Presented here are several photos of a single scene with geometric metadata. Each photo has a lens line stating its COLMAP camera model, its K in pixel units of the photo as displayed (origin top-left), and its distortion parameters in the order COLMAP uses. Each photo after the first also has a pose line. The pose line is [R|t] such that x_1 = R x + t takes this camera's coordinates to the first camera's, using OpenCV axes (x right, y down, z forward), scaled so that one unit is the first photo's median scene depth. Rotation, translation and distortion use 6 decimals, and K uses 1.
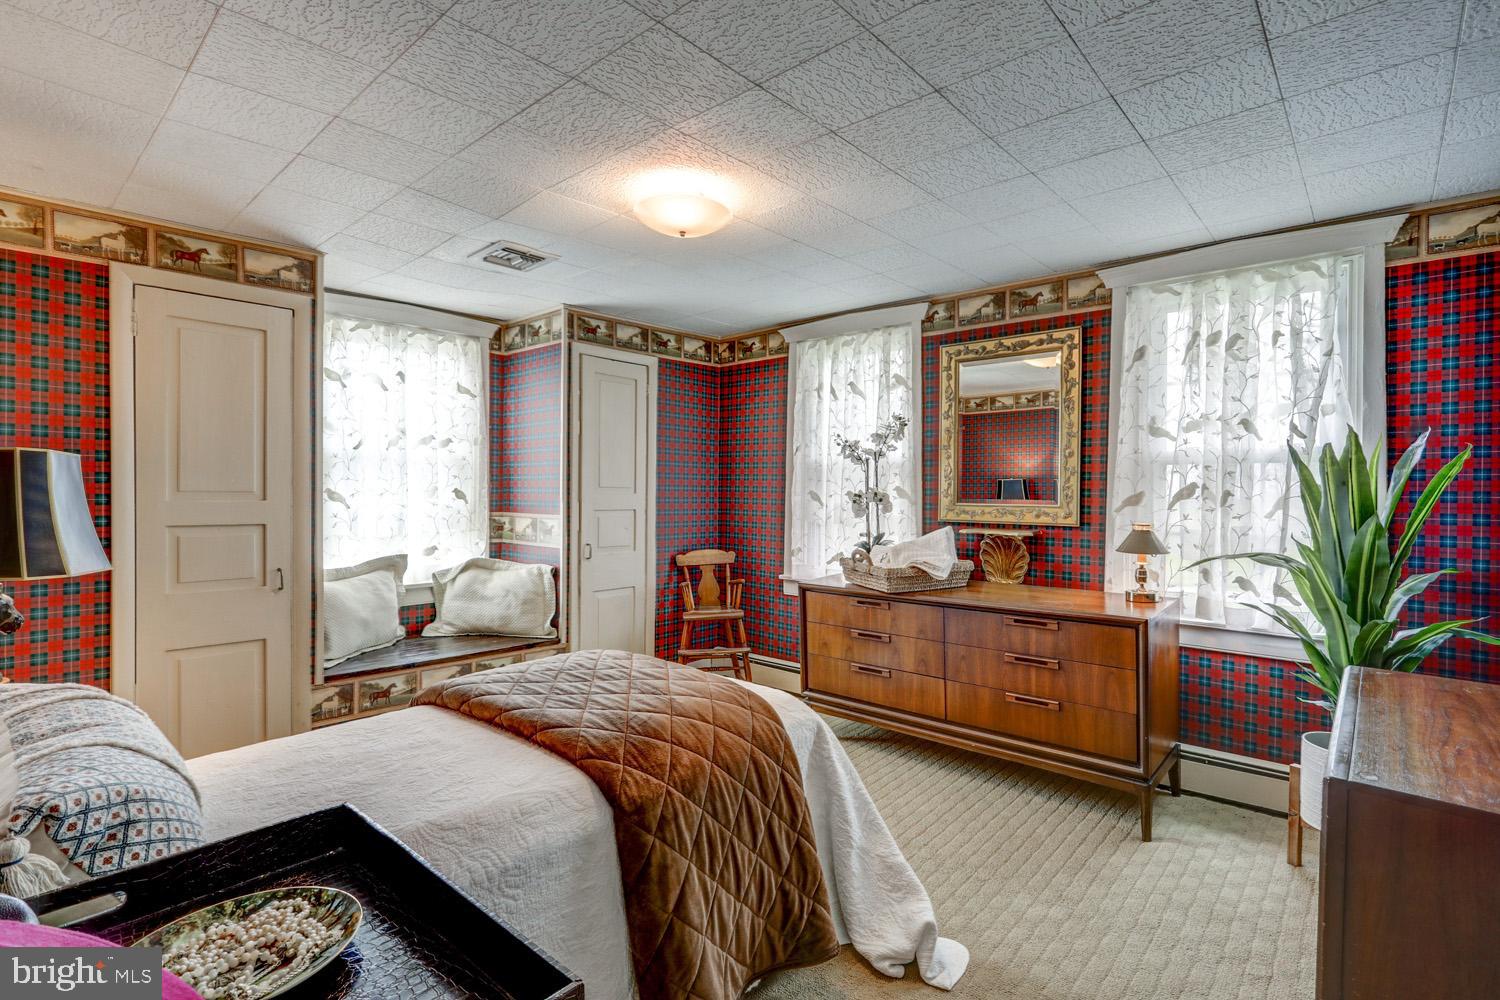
lens RADIAL K [[725.3, 0, 751.1], [0, 725.3, 498.3], [0, 0, 1]] dist [0.002164, 0.000467]
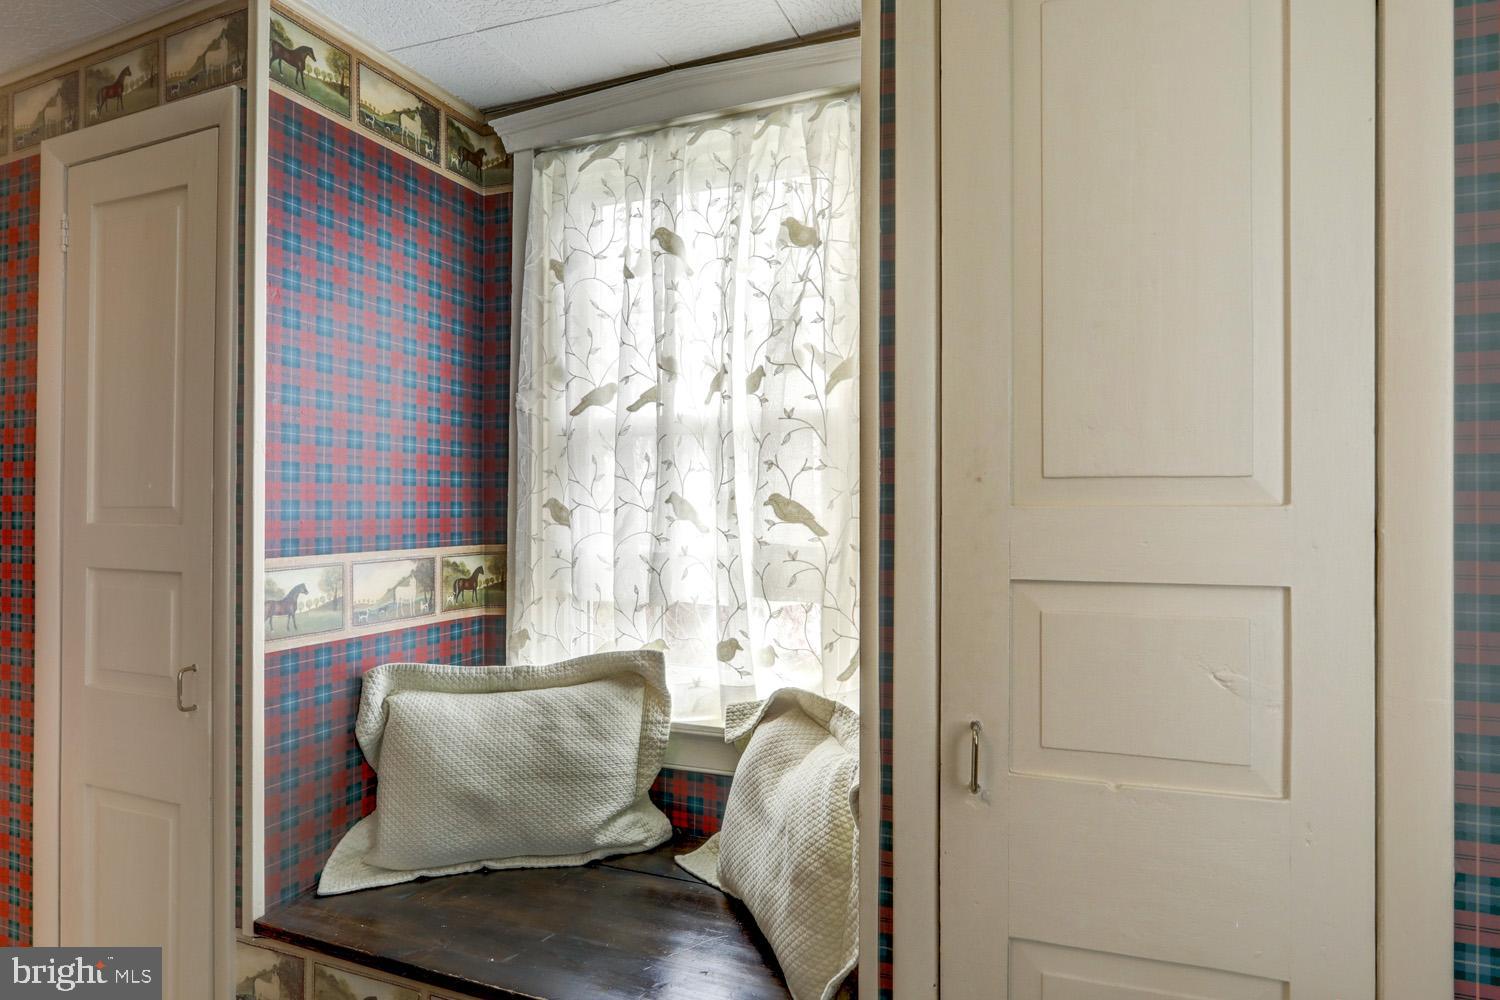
lens RADIAL K [[792.9, 0, 756.6], [0, 792.9, 494.1], [0, 0, 1]] dist [-0.015296, 0.003675]
pose [[0.350422, -0.014638, -0.936478, -0.021675], [-0.004363, 0.999841, -0.017261, -0.007496], [0.936582, 0.010134, 0.350302, 0.924391]]
